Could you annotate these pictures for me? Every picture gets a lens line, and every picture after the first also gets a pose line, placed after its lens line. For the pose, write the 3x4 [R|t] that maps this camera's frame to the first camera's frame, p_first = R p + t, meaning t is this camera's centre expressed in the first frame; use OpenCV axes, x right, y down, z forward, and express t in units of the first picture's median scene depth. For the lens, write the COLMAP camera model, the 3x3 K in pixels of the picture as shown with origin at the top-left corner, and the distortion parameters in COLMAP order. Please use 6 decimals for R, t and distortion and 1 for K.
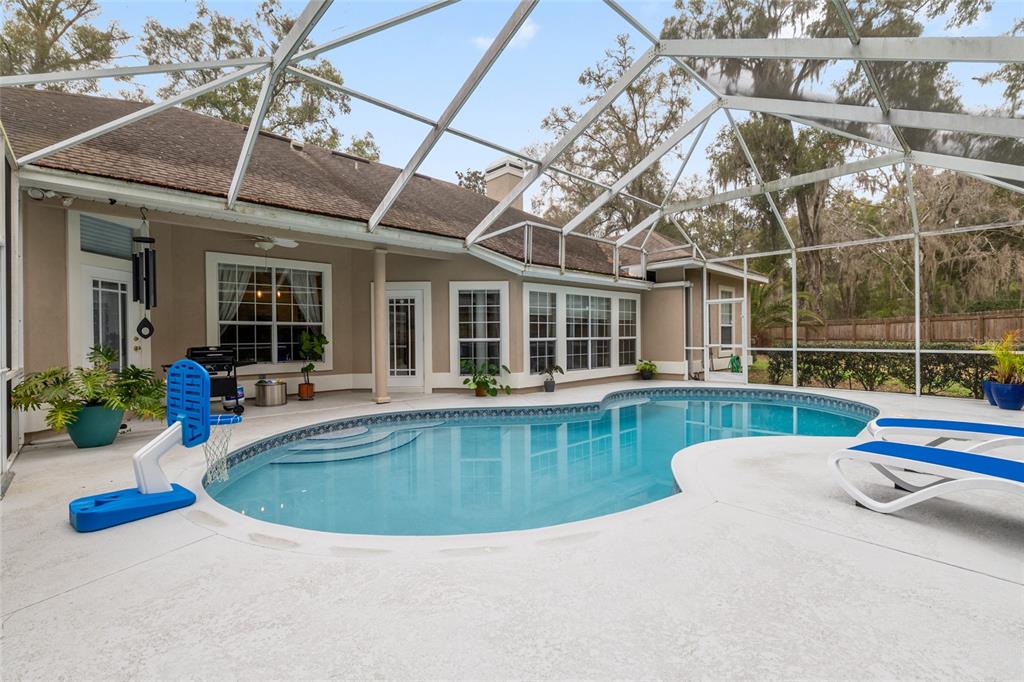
lens RADIAL K [[461.1, 0, 512.0], [0, 461.1, 341.0], [0, 0, 1]] dist [-0.002351, -0.000151]
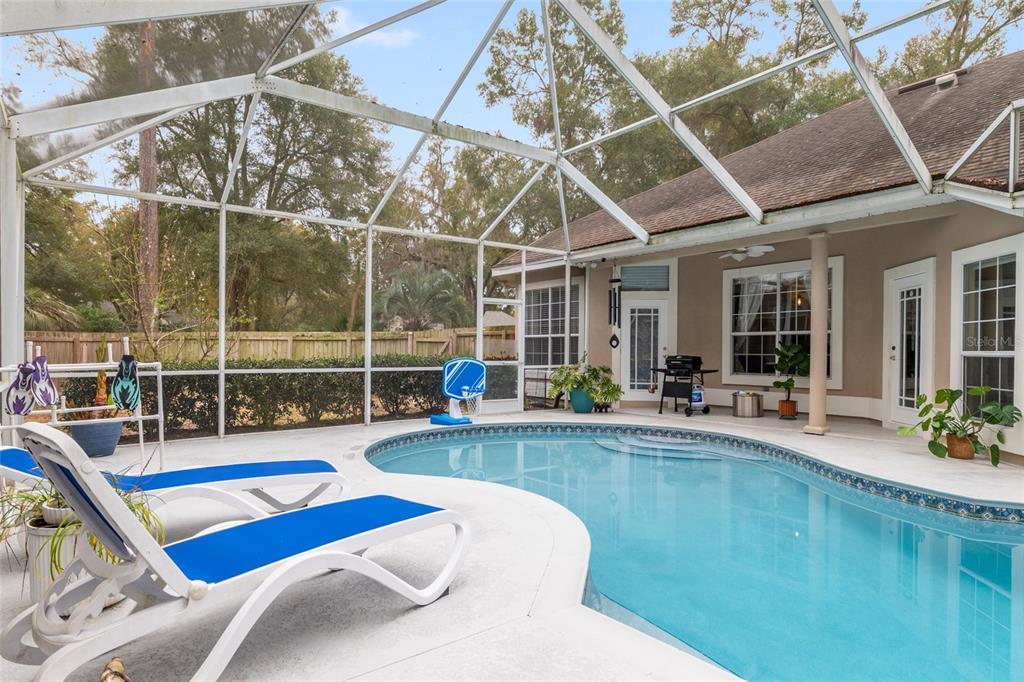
lens RADIAL K [[594.0, 0, 512.0], [0, 594.0, 357.1], [0, 0, 1]] dist [0.005005, 0.001483]
pose [[-0.110143, 0.015494, -0.993795, 0.634008], [-0.016842, 0.999706, 0.017453, -0.001200], [0.993773, 0.018660, -0.109850, 0.508651]]
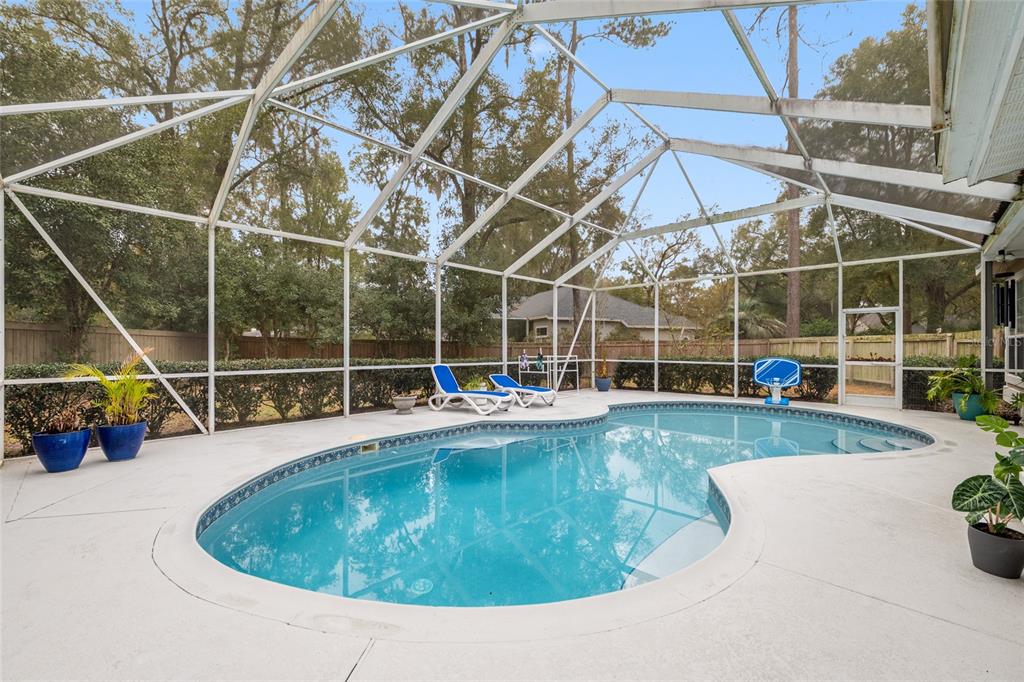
lens RADIAL K [[421.8, 0, 512.0], [0, 421.8, 341.0], [0, 0, 1]] dist [-0.008258, 0.000356]
pose [[-0.999097, 0.004839, -0.042217, 0.353738], [0.004806, 0.999988, 0.000889, -0.022600], [0.042221, 0.000685, -0.999108, 1.208366]]
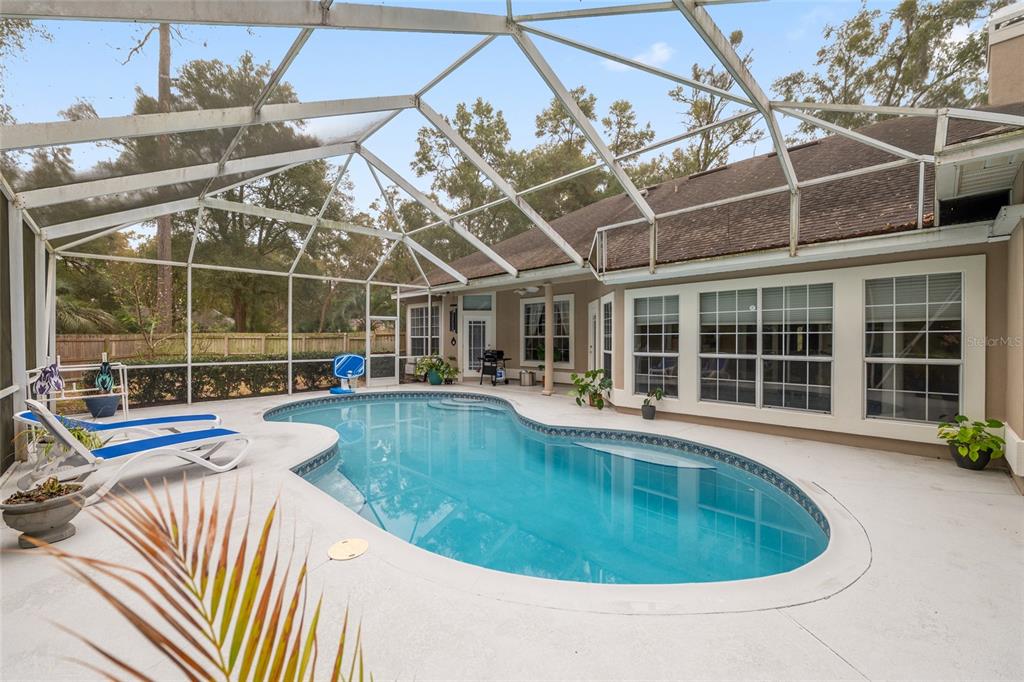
lens RADIAL K [[421.8, 0, 512.0], [0, 421.8, 341.0], [0, 0, 1]] dist [-0.008258, 0.000356]
pose [[0.006557, 0.011836, -0.999908, 0.818613], [-0.012257, 0.999856, 0.011755, -0.032953], [0.999903, 0.012179, 0.006702, 0.741834]]
